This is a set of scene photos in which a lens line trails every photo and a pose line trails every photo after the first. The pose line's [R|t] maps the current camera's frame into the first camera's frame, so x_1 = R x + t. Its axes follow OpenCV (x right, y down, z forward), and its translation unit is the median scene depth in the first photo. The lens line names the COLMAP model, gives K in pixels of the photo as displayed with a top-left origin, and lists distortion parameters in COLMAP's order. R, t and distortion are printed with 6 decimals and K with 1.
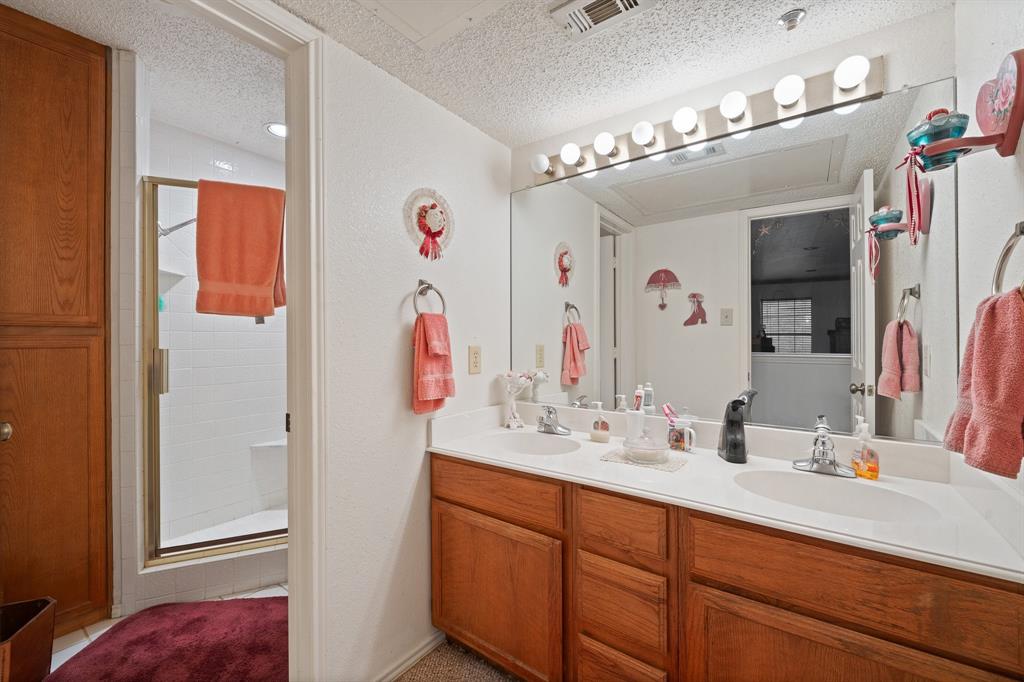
lens RADIAL K [[419.8, 0, 512.5], [0, 419.8, 339.2], [0, 0, 1]] dist [0.000894, -0.001427]
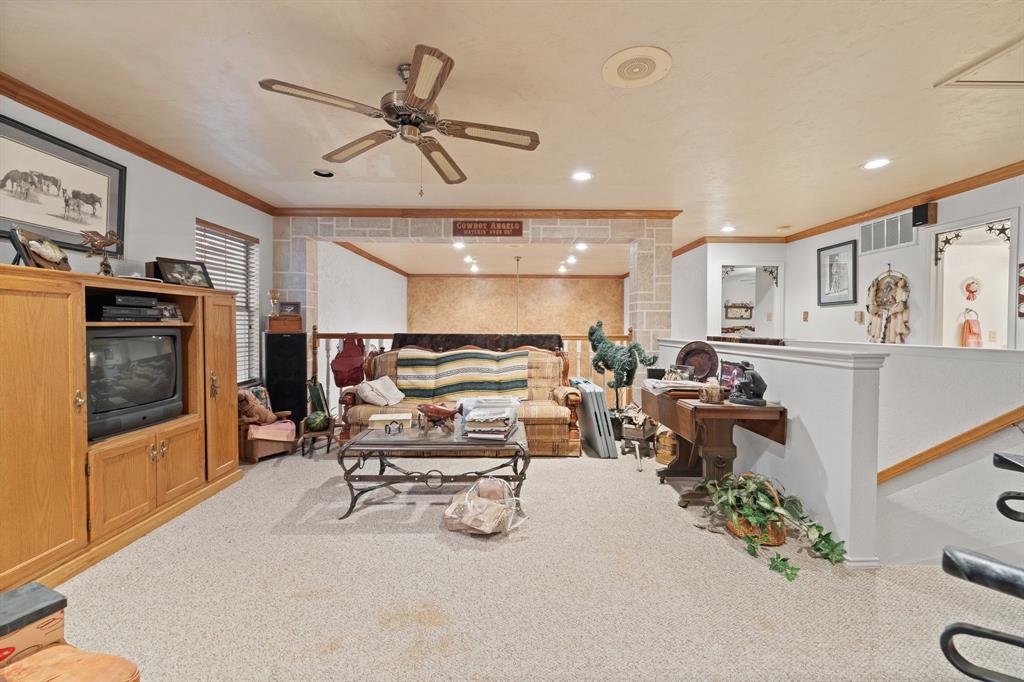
lens RADIAL K [[419.8, 0, 508.4], [0, 419.8, 341.2], [0, 0, 1]] dist [0.000894, -0.001427]
pose [[0.598360, 0.016056, -0.801067, 0.226571], [0.001167, 0.999781, 0.020911, 0.028437], [0.801227, -0.013447, 0.598210, -3.421344]]
